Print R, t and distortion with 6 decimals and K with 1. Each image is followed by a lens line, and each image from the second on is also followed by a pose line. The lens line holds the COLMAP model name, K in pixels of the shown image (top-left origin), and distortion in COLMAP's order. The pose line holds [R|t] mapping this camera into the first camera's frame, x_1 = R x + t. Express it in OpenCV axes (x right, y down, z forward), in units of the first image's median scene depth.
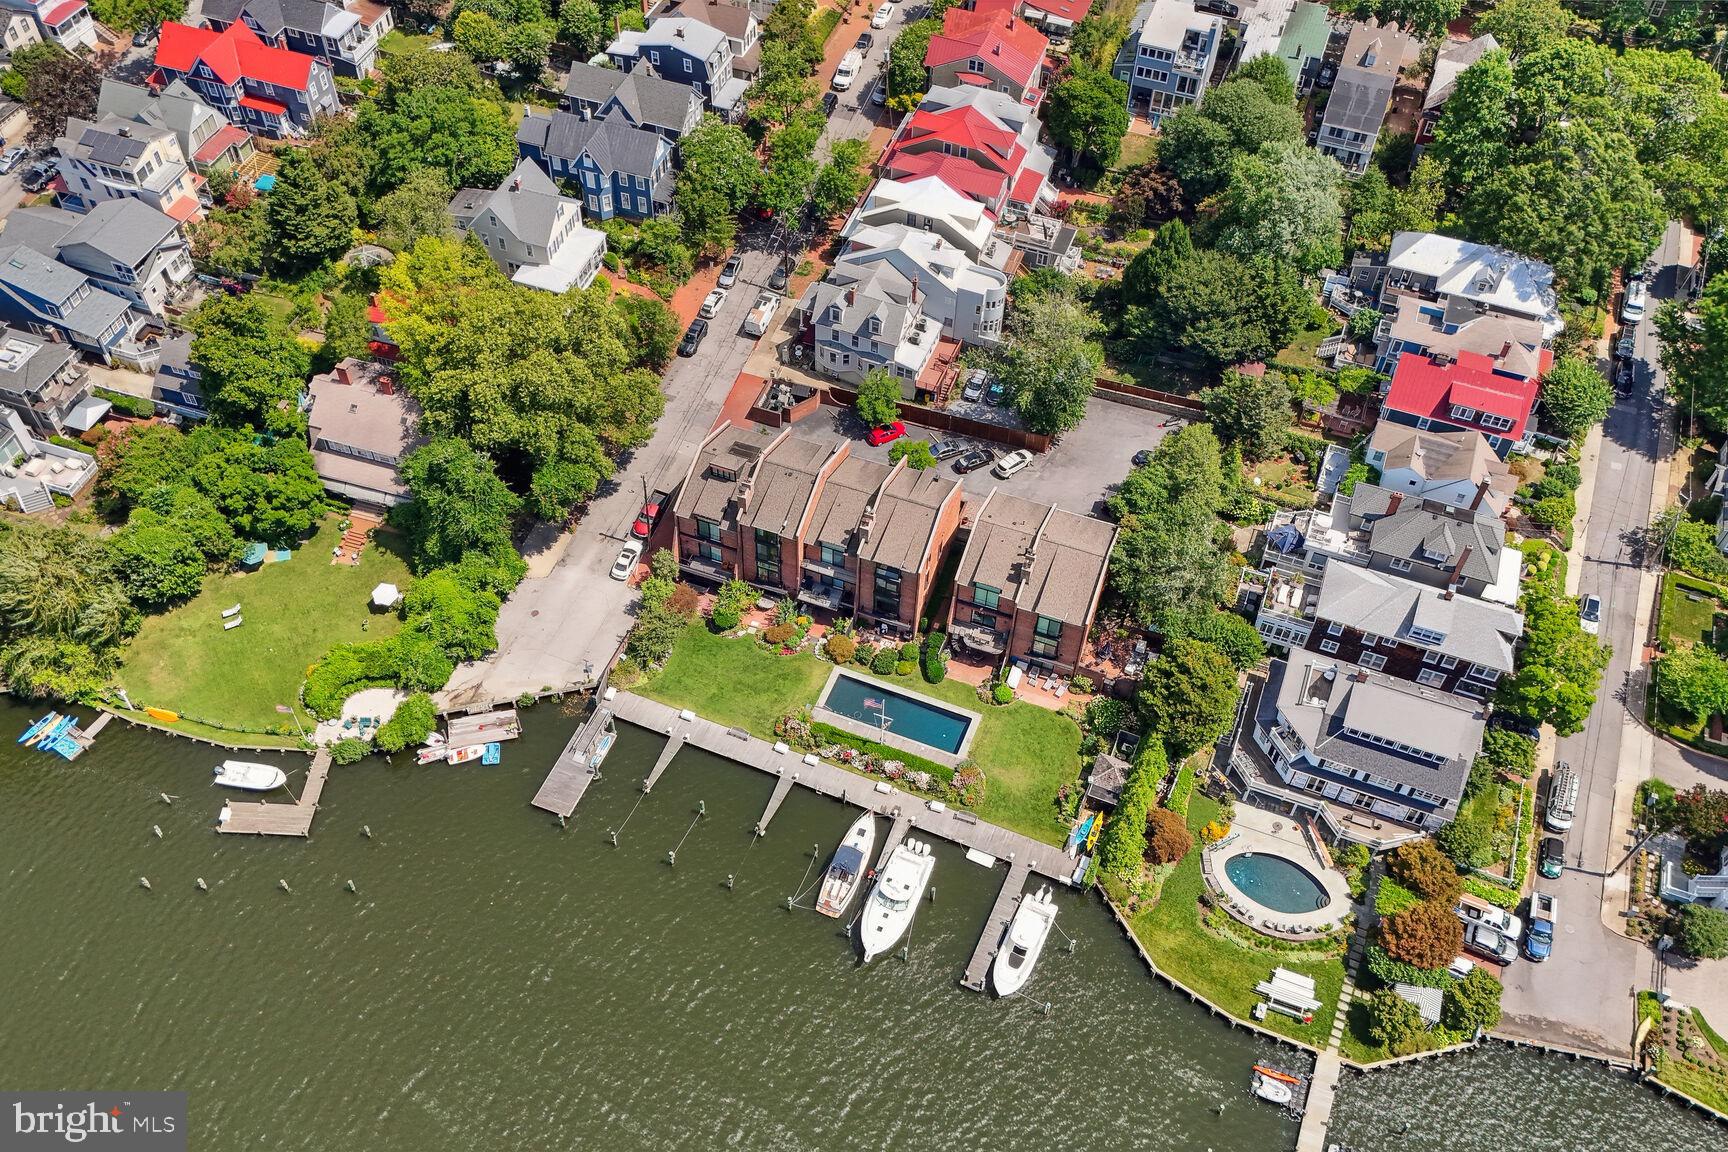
lens RADIAL K [[1543.0, 0, 870.7], [0, 1543.0, 580.6], [0, 0, 1]] dist [0.043172, -0.014279]
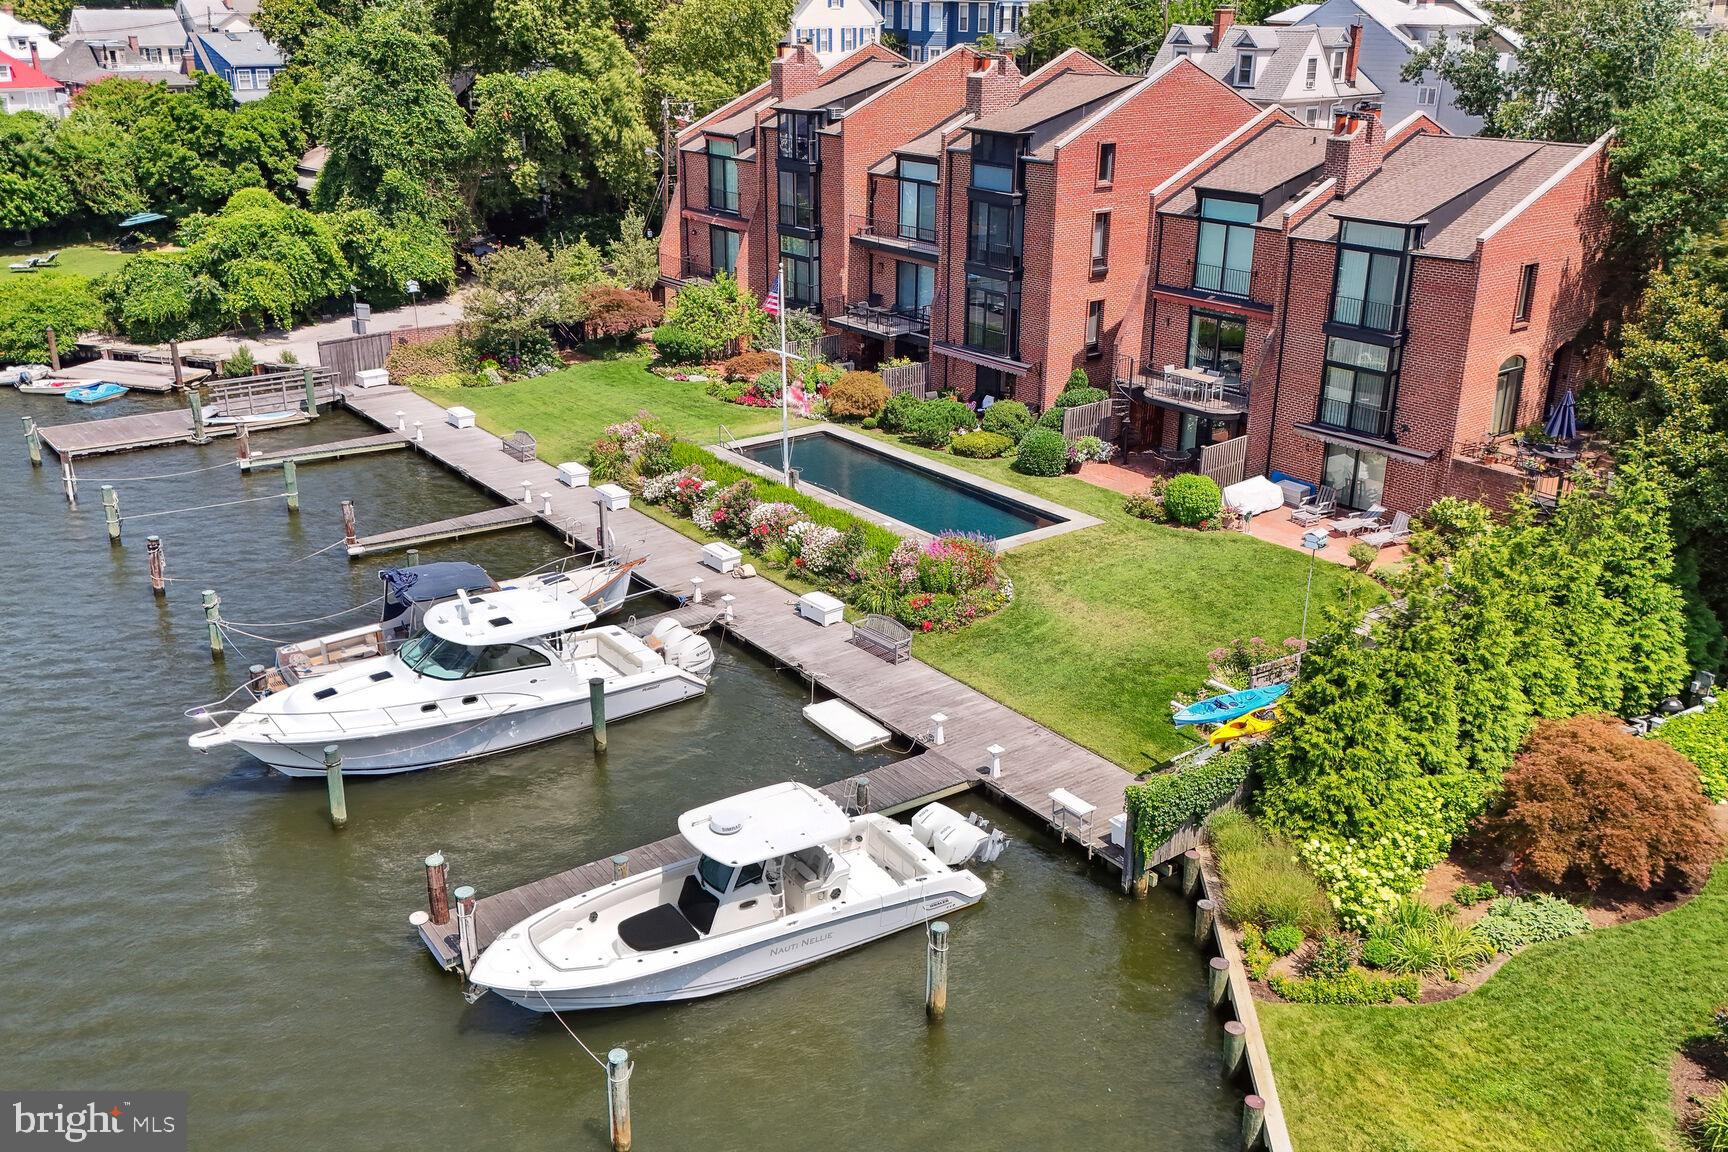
lens RADIAL K [[1543.0, 0, 870.7], [0, 1543.0, 580.6], [0, 0, 1]] dist [0.043172, -0.014279]
pose [[0.855414, 0.176106, -0.487088, 0.195609], [-0.401604, 0.819391, -0.409039, 0.258010], [0.327081, 0.545514, 0.771643, 0.748082]]
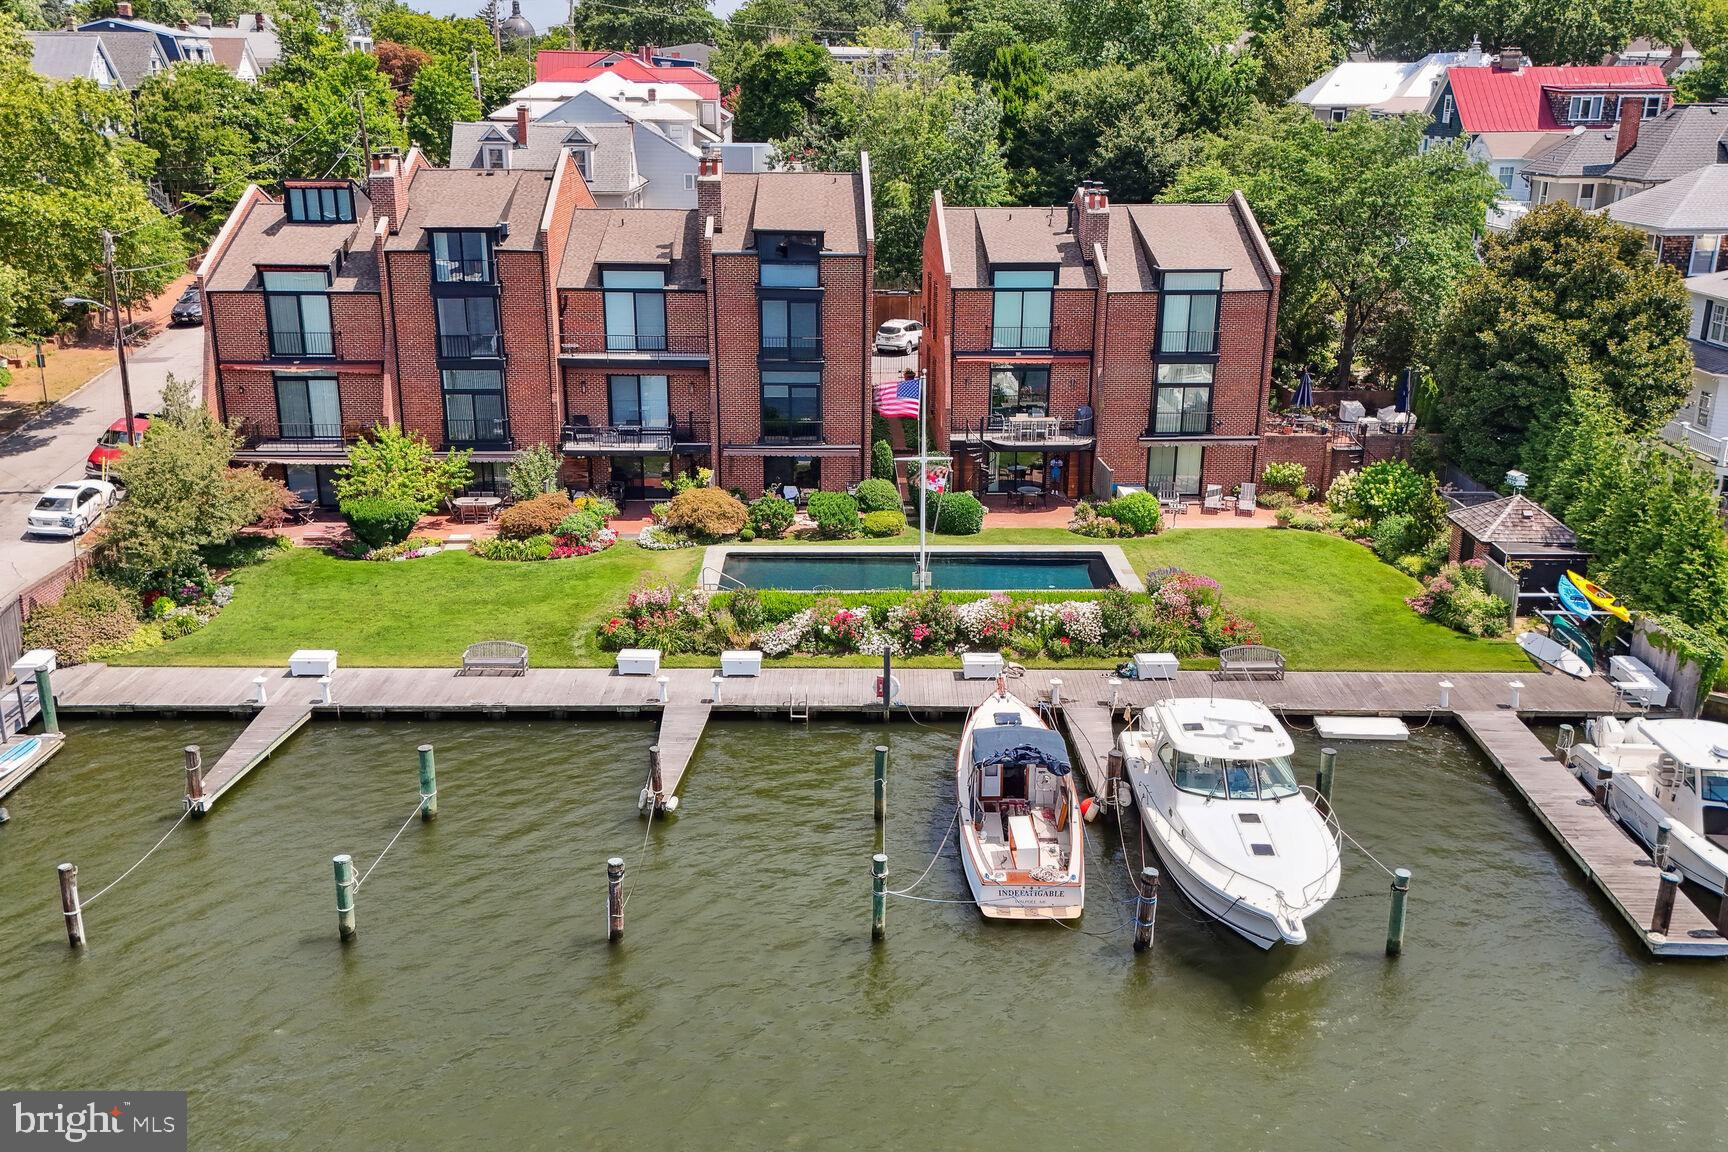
lens RADIAL K [[1543.0, 0, 870.7], [0, 1543.0, 580.6], [0, 0, 1]] dist [0.043172, -0.014279]
pose [[0.924181, -0.128127, 0.359824, -0.127786], [0.303601, 0.818055, -0.488480, 0.269786], [-0.231768, 0.560687, 0.794930, 0.724550]]
